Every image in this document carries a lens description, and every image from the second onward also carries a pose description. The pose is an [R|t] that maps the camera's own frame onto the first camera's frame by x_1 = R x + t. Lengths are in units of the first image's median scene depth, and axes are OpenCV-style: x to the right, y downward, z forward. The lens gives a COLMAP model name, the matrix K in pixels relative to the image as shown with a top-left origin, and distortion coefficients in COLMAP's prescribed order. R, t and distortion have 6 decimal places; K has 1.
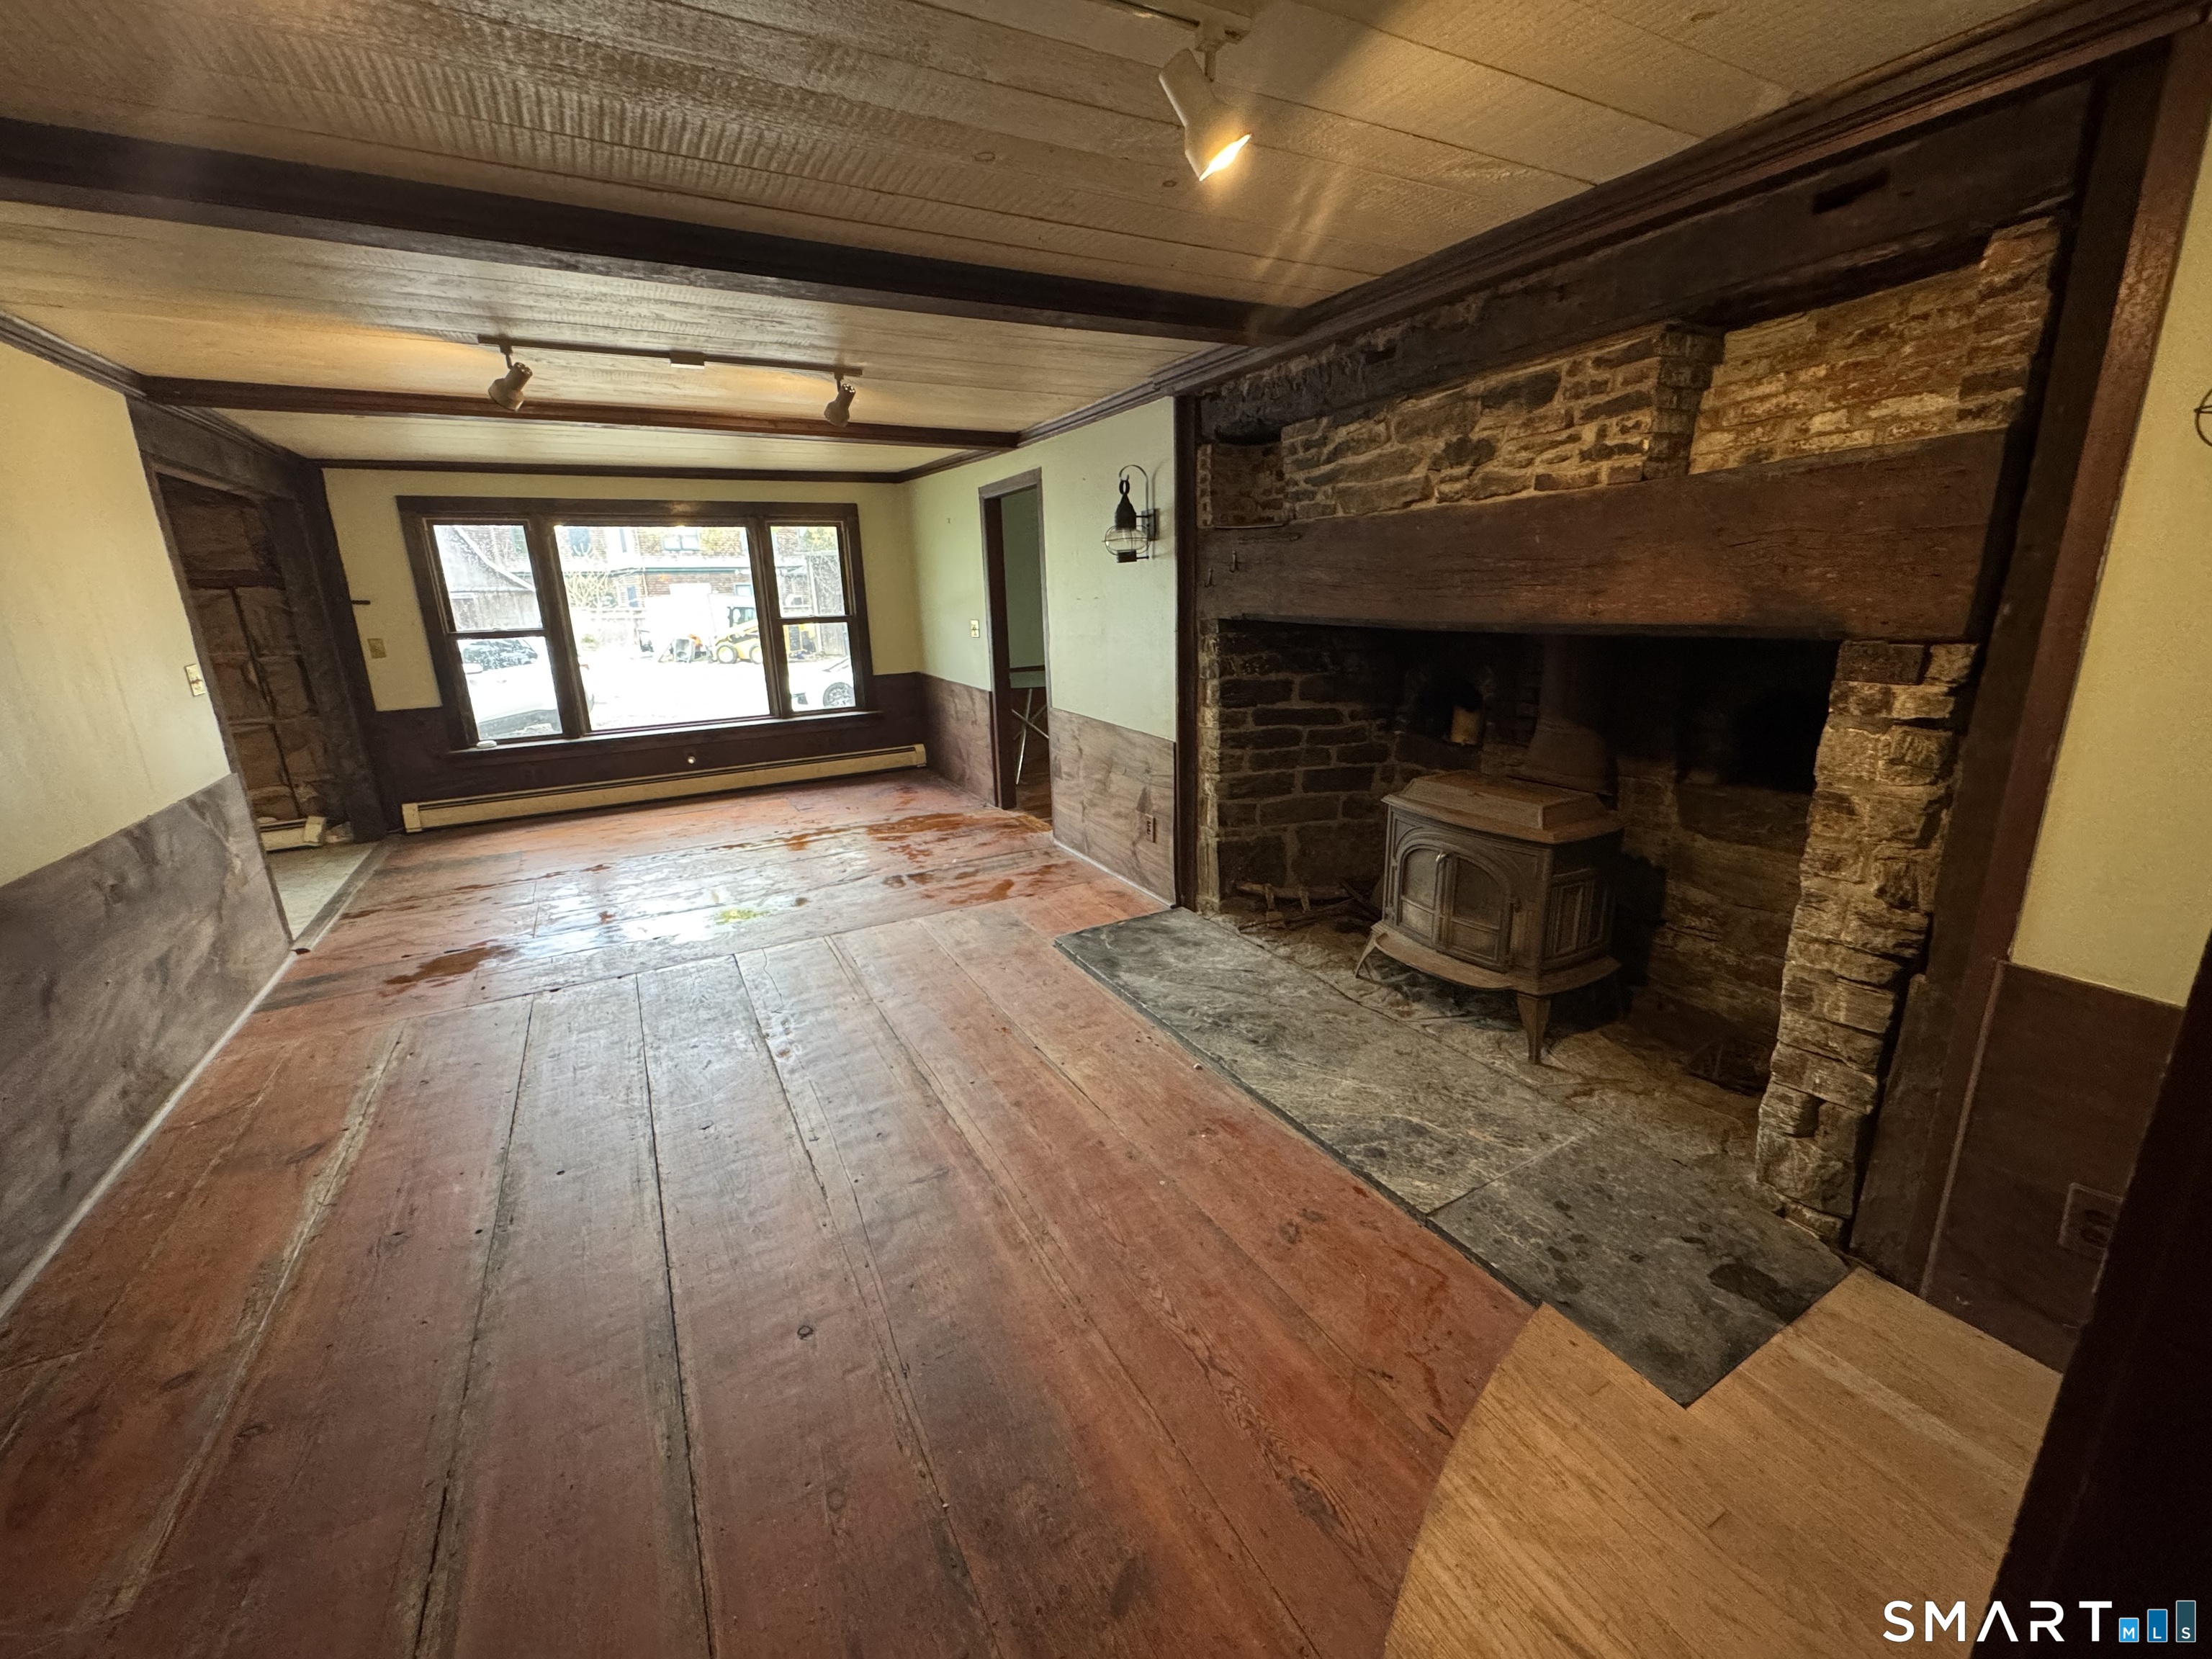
lens RADIAL K [[876.9, 0, 1096.7], [0, 876.9, 825.9], [0, 0, 1]] dist [-0.003495, 0.001123]
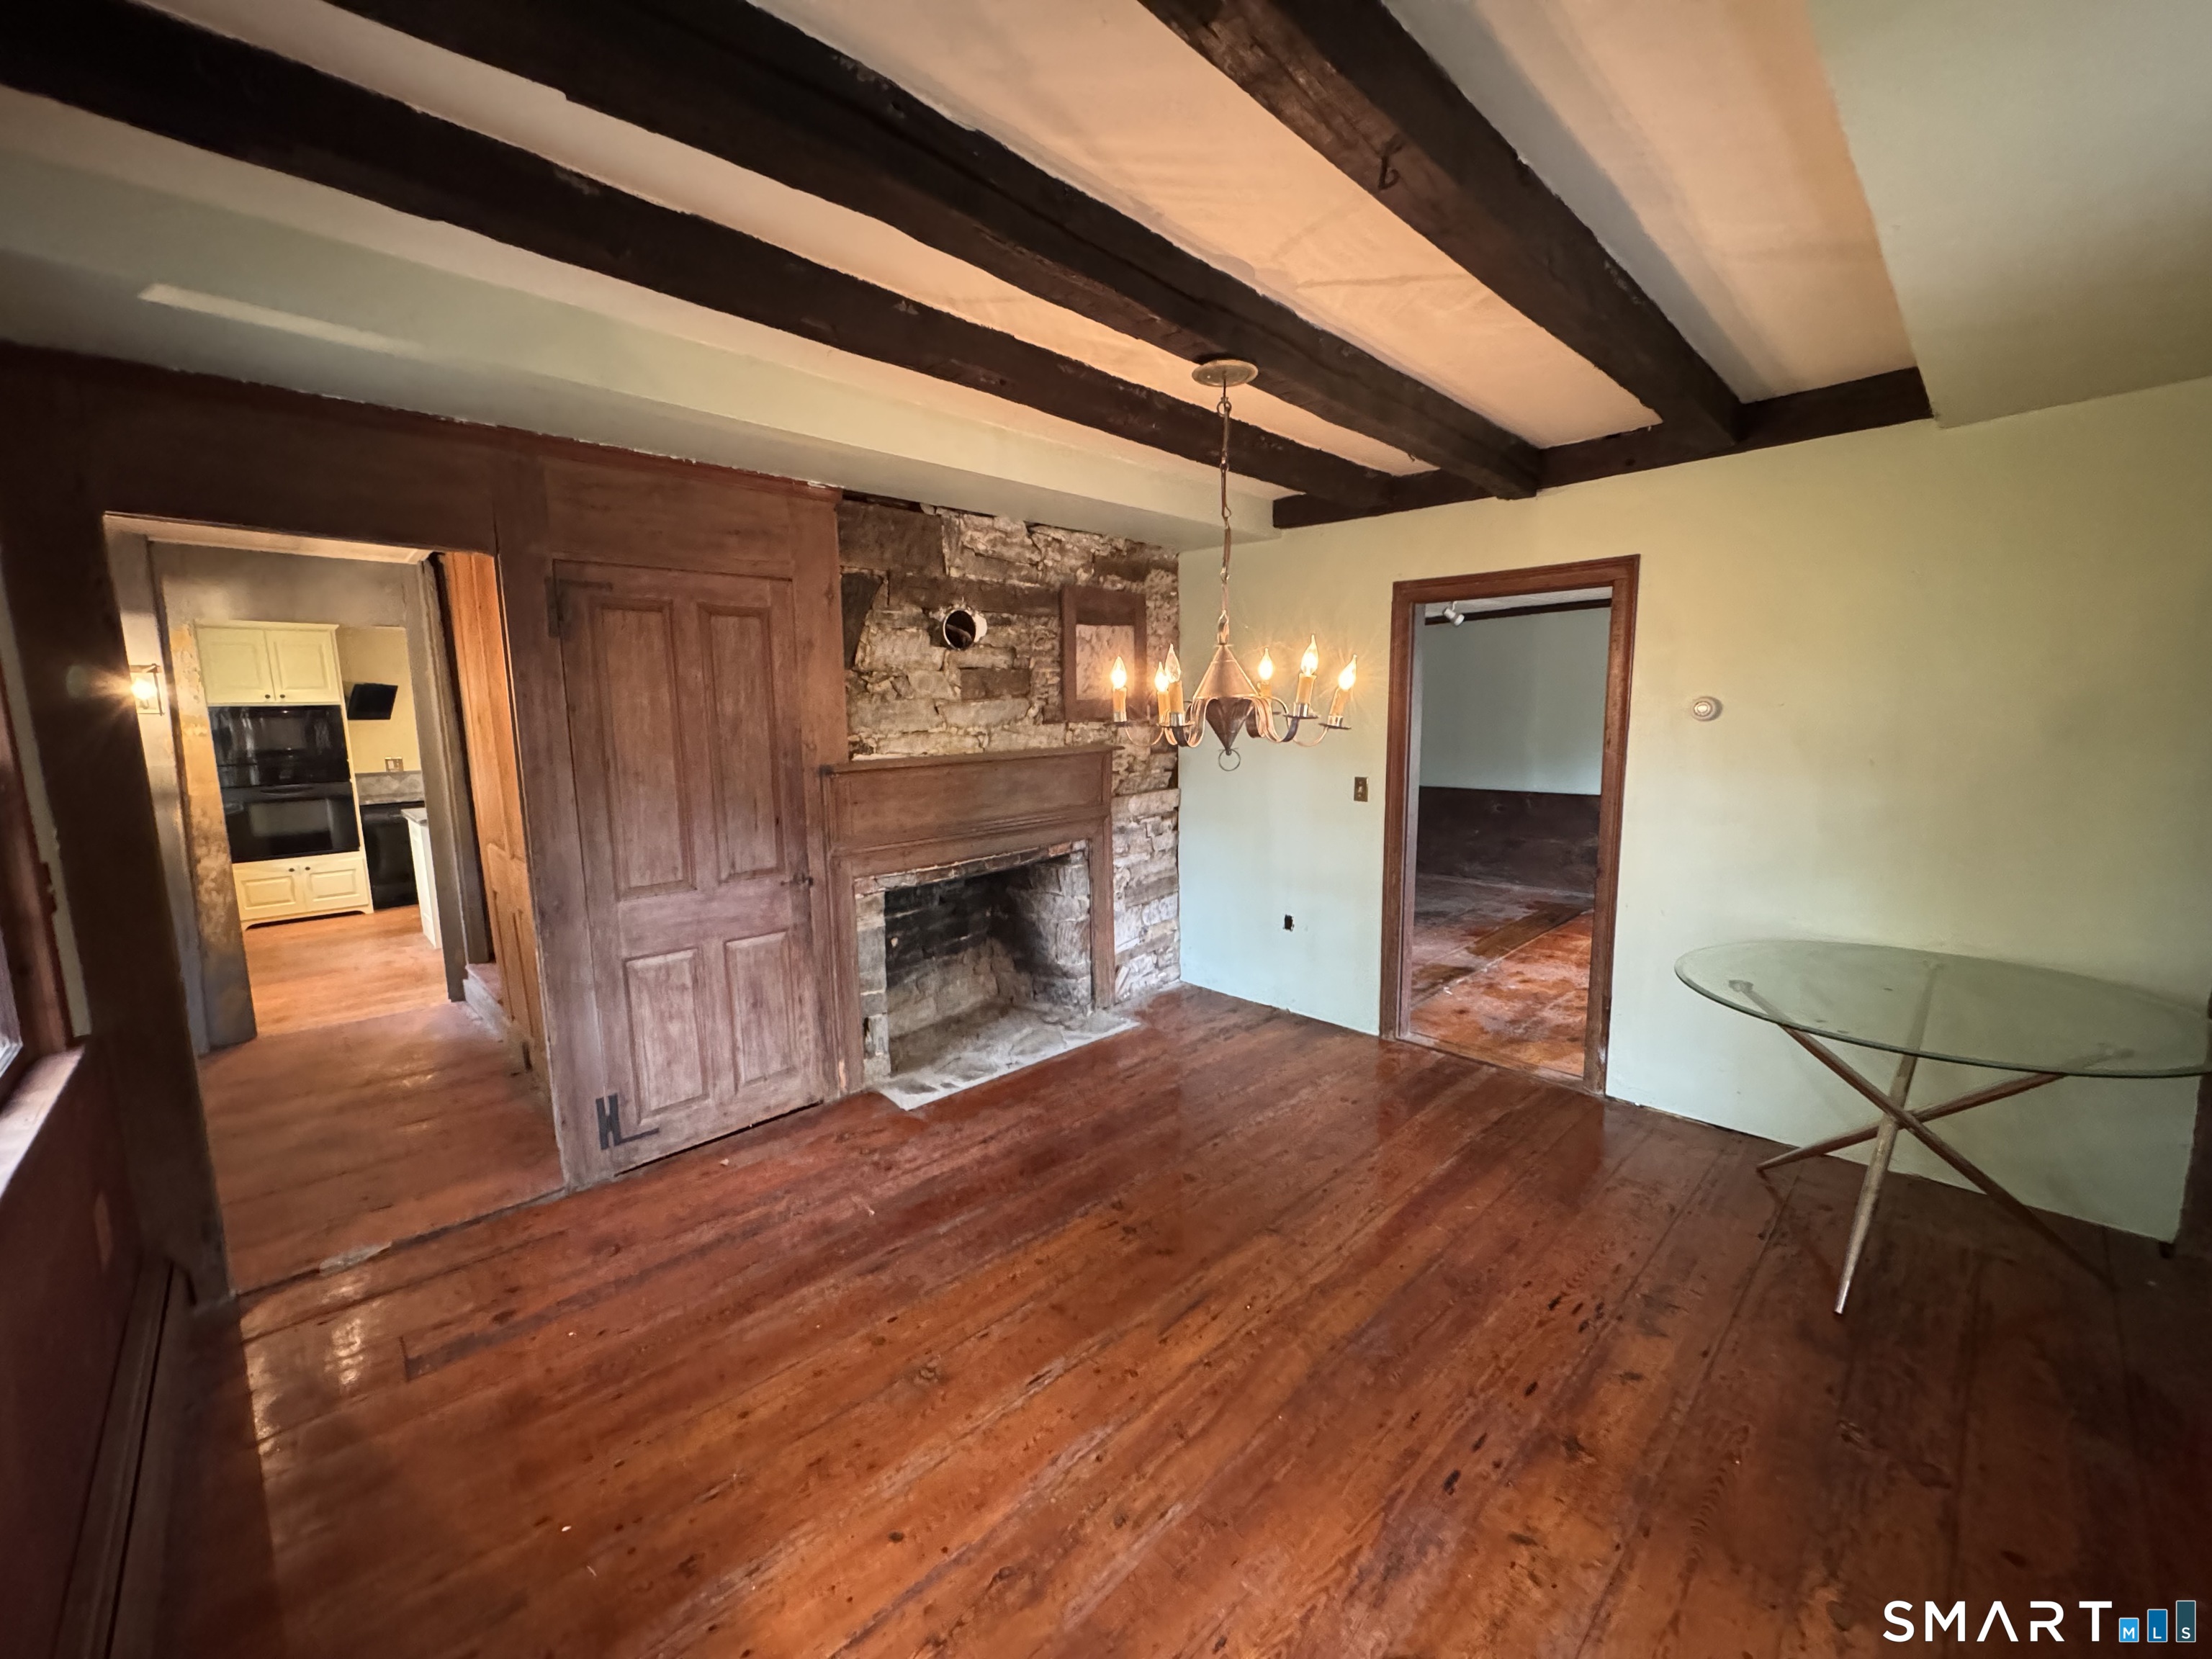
lens RADIAL K [[876.9, 0, 1118.8], [0, 876.9, 828.1], [0, 0, 1]] dist [-0.003495, 0.001123]
pose [[-0.963309, 0.082133, -0.255518, 0.738141], [-0.026156, 0.918766, 0.393935, -0.875702], [0.267116, 0.386164, -0.882908, 2.992087]]
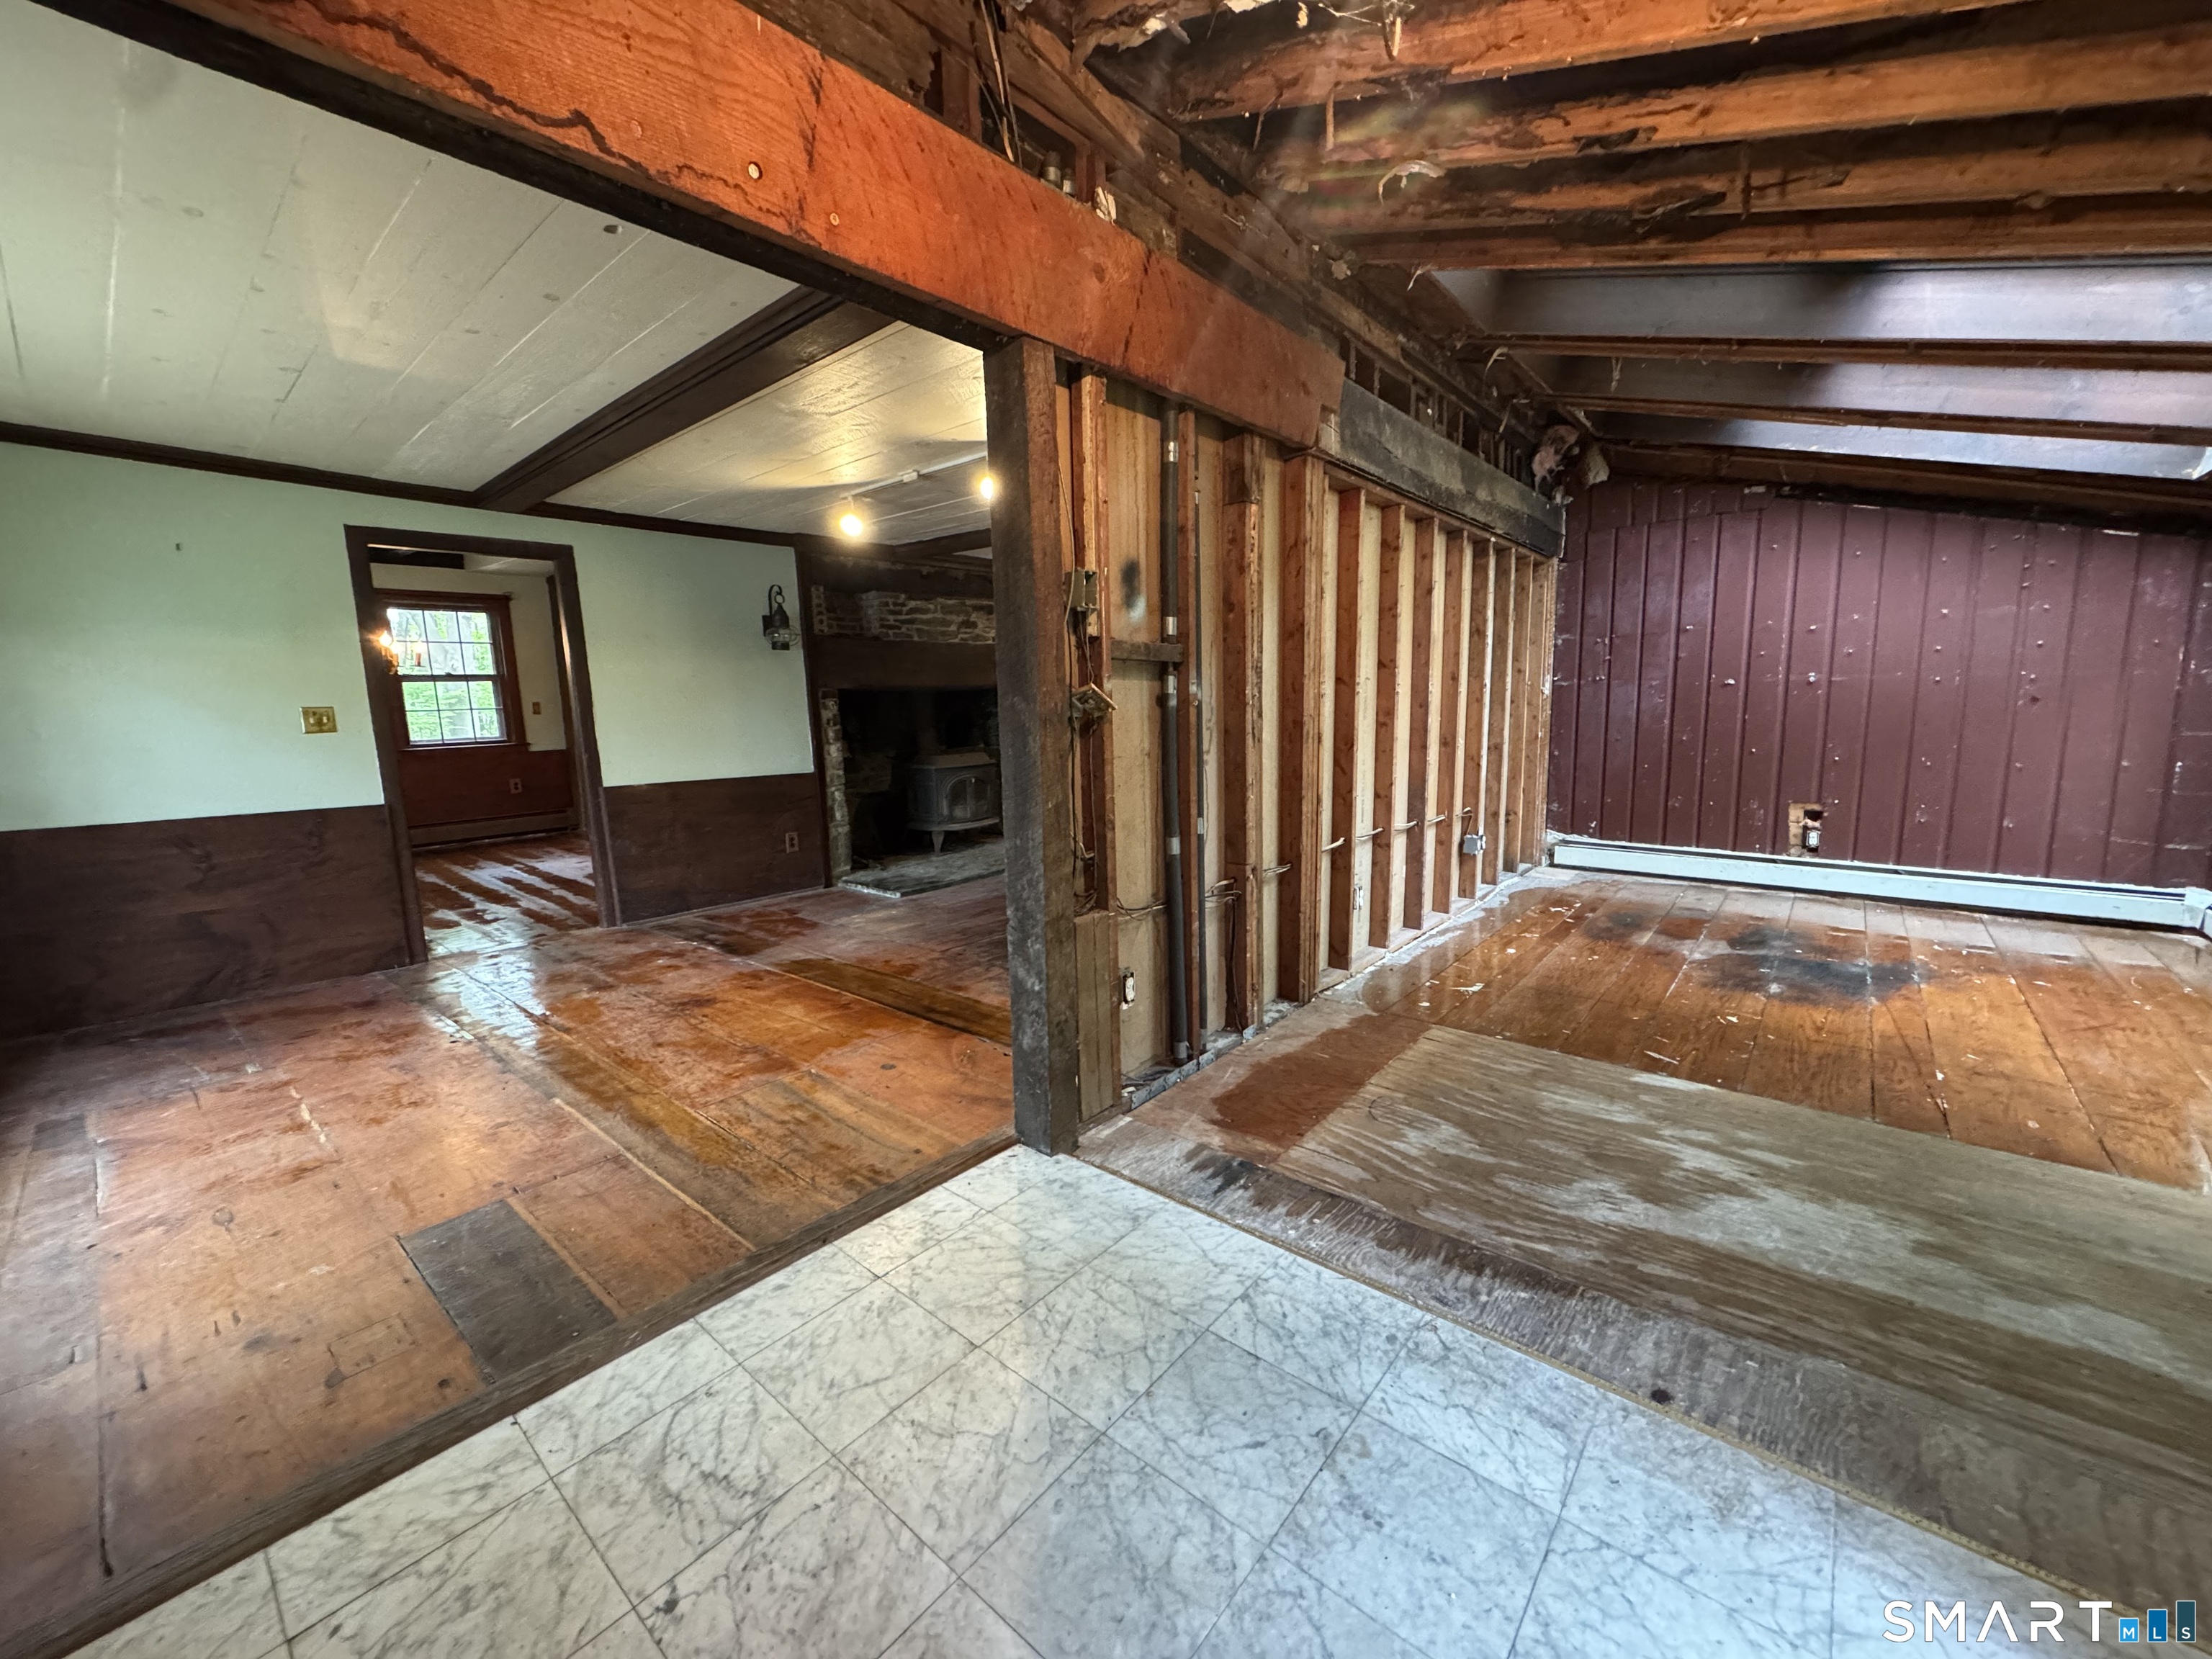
lens RADIAL K [[876.9, 0, 1101.9], [0, 876.9, 830.9], [0, 0, 1]] dist [-0.003495, 0.001123]
pose [[-0.348526, -0.102769, 0.931648, -2.095502], [0.283453, 0.935873, 0.209274, -0.250332], [-0.893411, 0.337016, -0.297046, 1.490583]]
